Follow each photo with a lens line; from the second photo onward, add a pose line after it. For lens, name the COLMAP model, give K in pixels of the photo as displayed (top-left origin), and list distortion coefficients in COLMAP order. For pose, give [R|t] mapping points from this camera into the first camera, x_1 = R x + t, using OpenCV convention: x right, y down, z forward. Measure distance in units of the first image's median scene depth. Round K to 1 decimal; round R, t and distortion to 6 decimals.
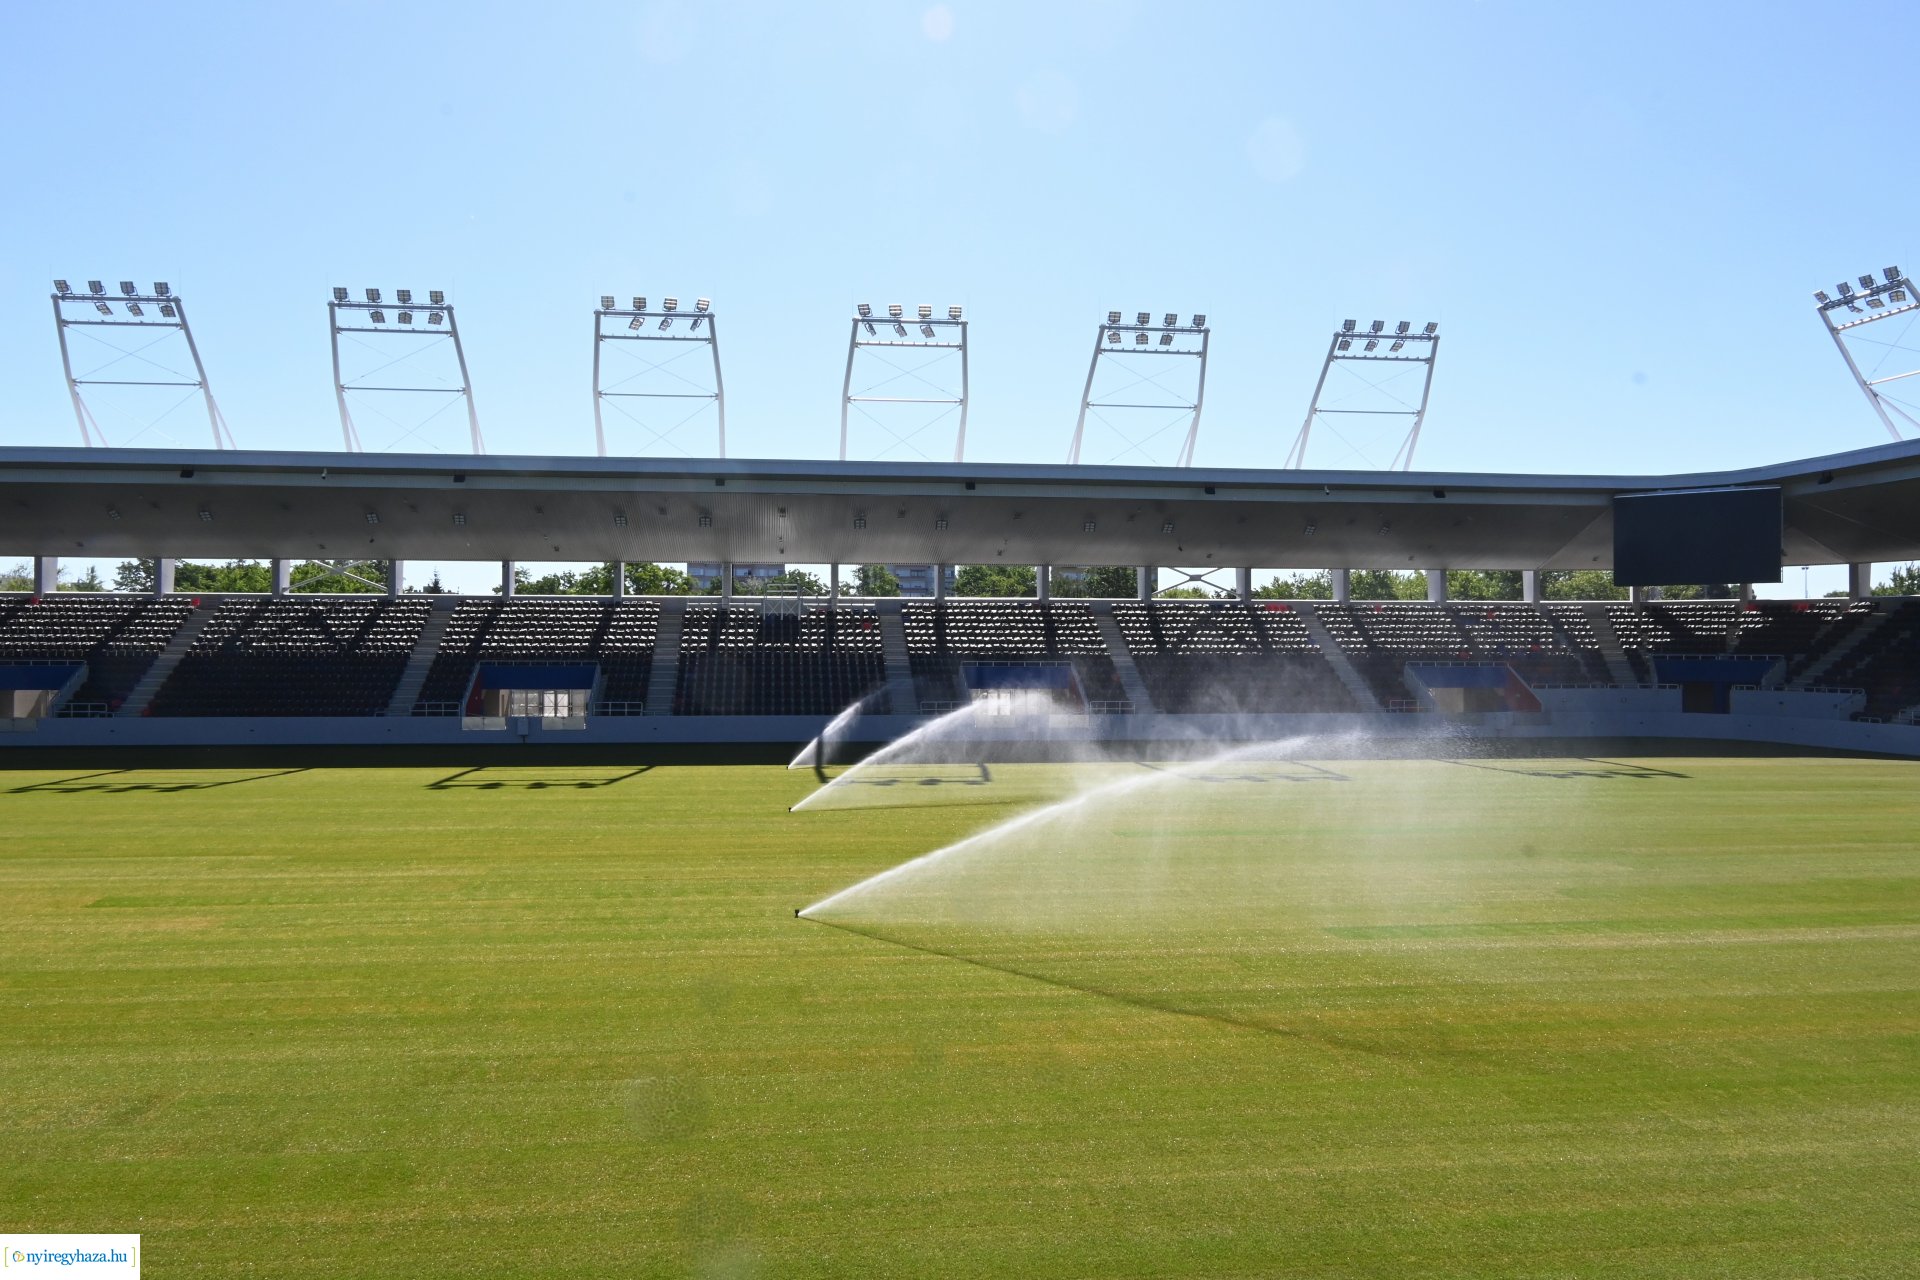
lens RADIAL K [[1473.7, 0, 949.1], [0, 1473.7, 627.1], [0, 0, 1]] dist [-0.004821, -0.008140]
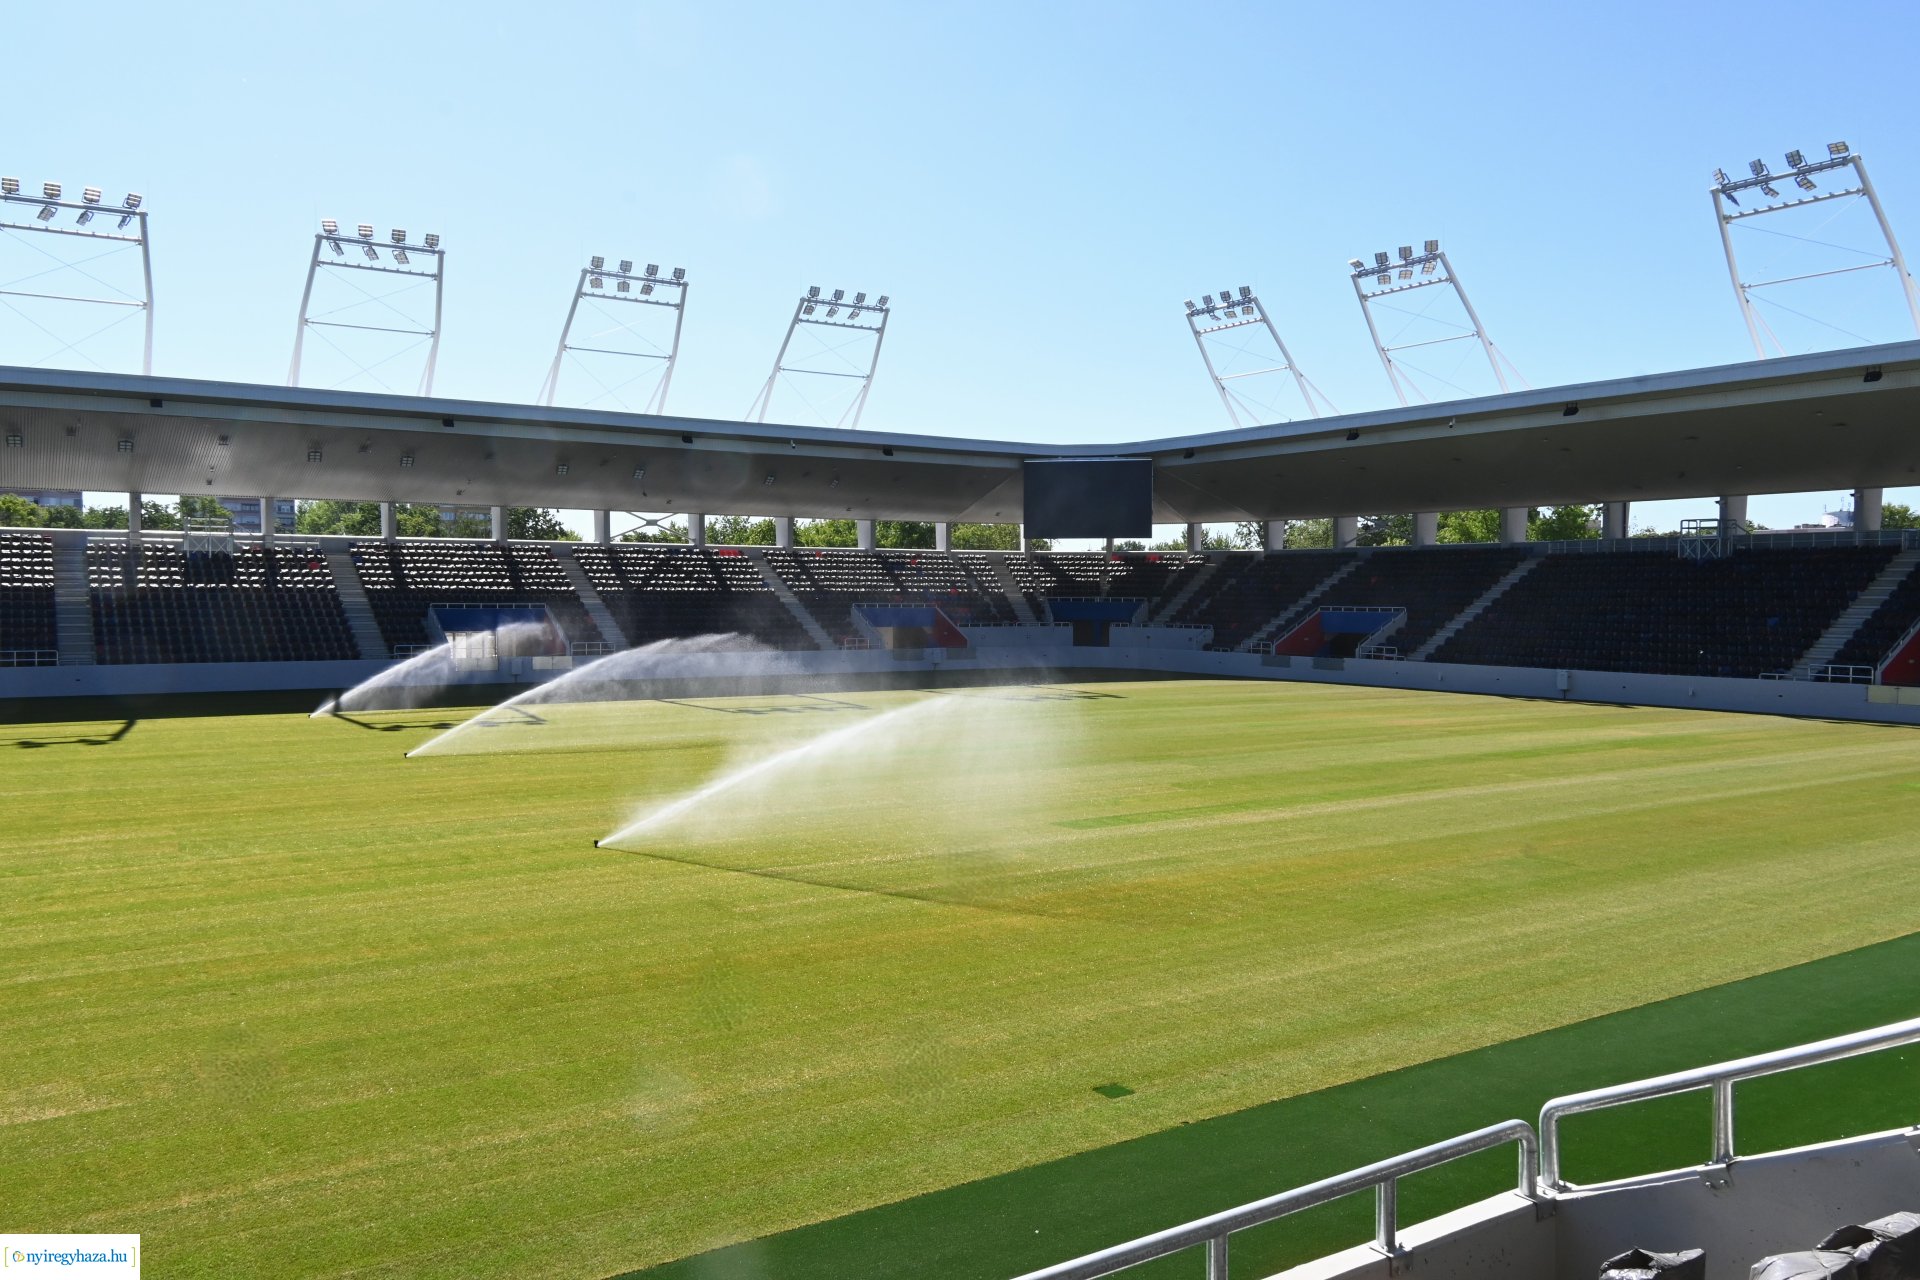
lens RADIAL K [[1473.7, 0, 957.0], [0, 1473.7, 600.5], [0, 0, 1]] dist [-0.004821, -0.008140]
pose [[0.896431, -0.000010, 0.443184, -0.112537], [-0.009447, 0.999772, 0.019131, -0.000473], [-0.443083, -0.021337, 0.896227, -0.016932]]
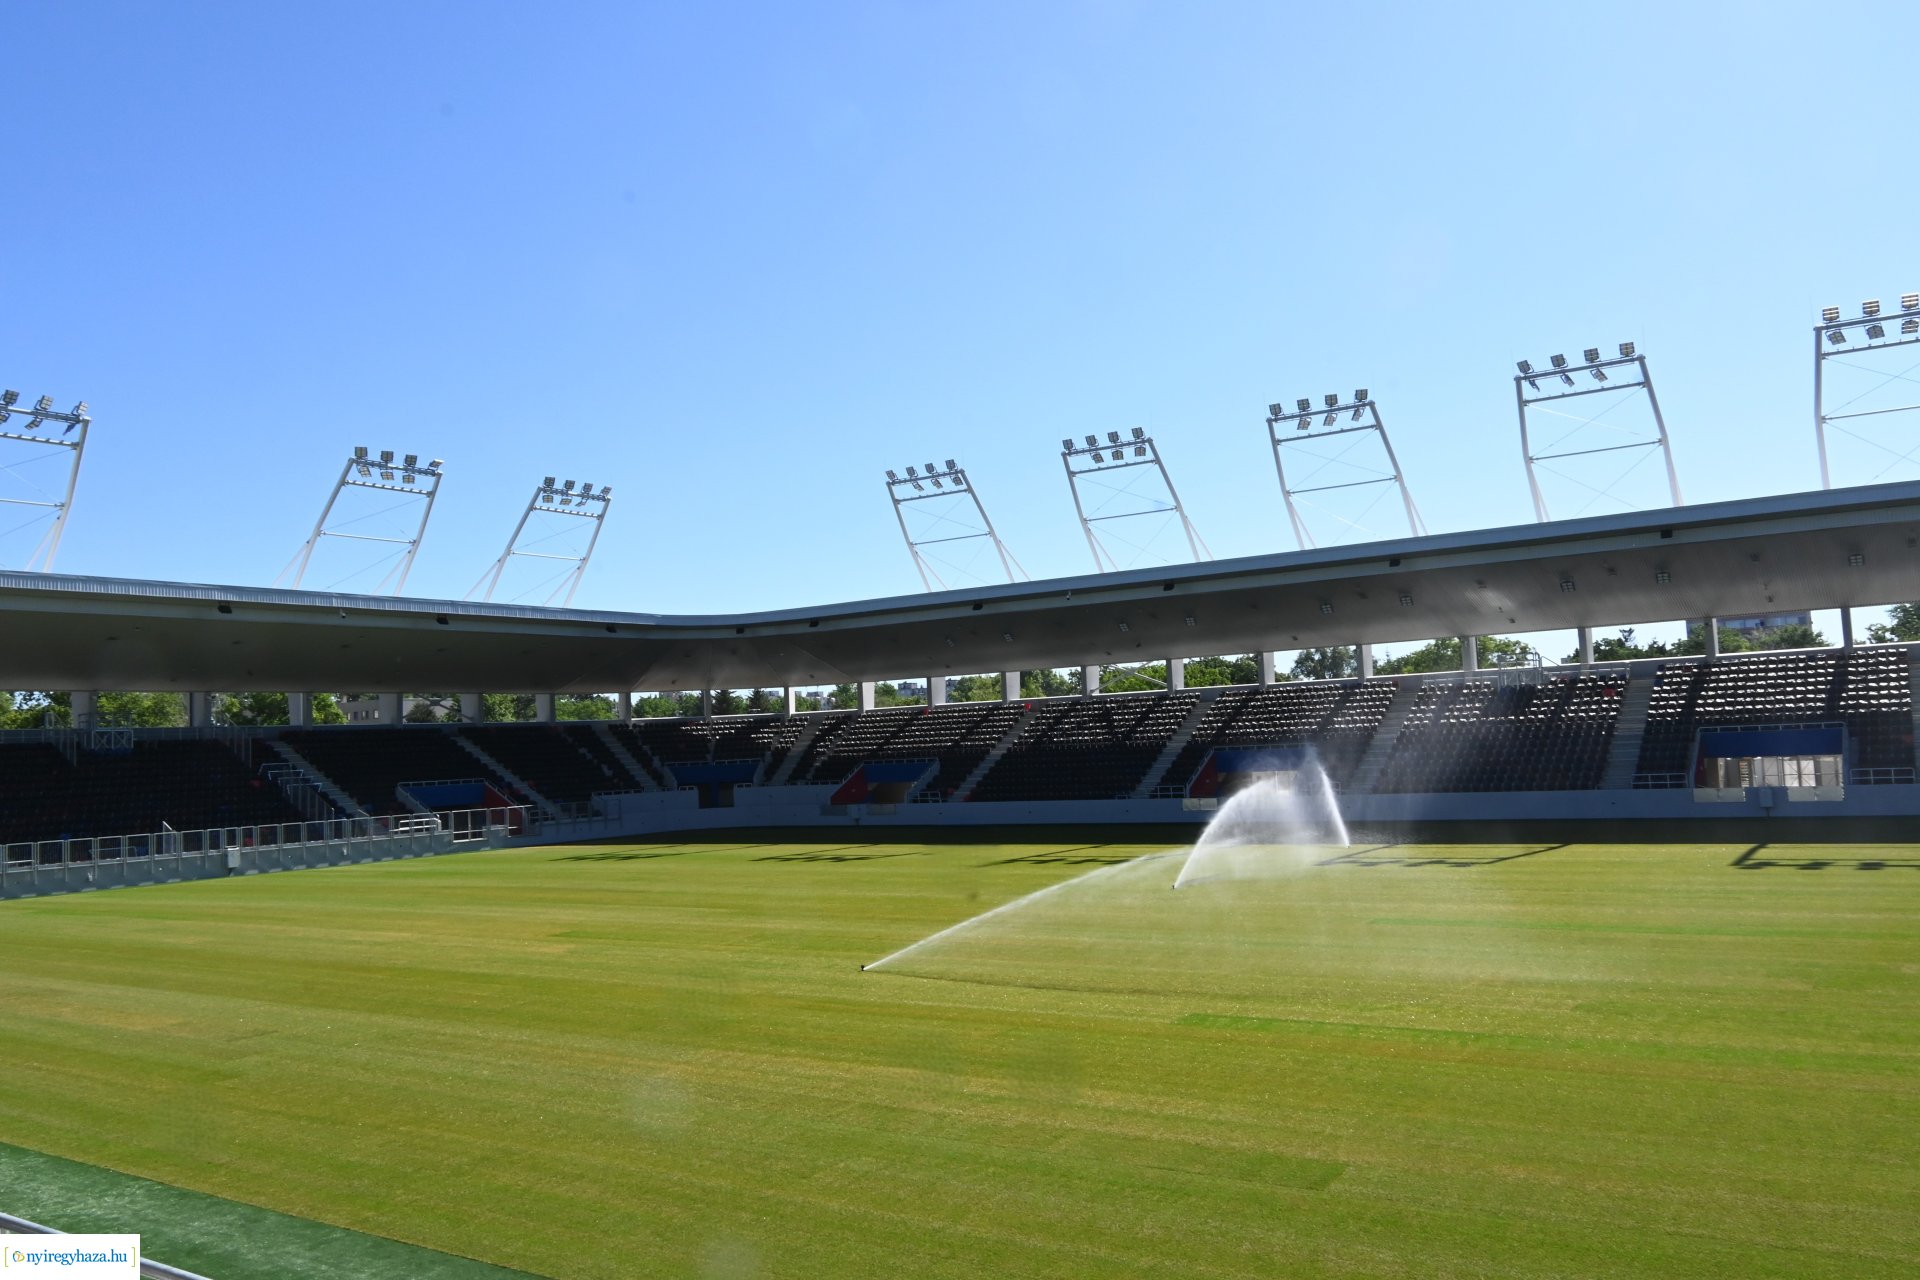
lens RADIAL K [[1473.7, 0, 959.9], [0, 1473.7, 635.0], [0, 0, 1]] dist [-0.004821, -0.008140]
pose [[0.753547, -0.084049, -0.651999, 0.266198], [0.054728, 0.996371, -0.065190, 0.001091], [0.655112, 0.013441, 0.755412, 0.035364]]
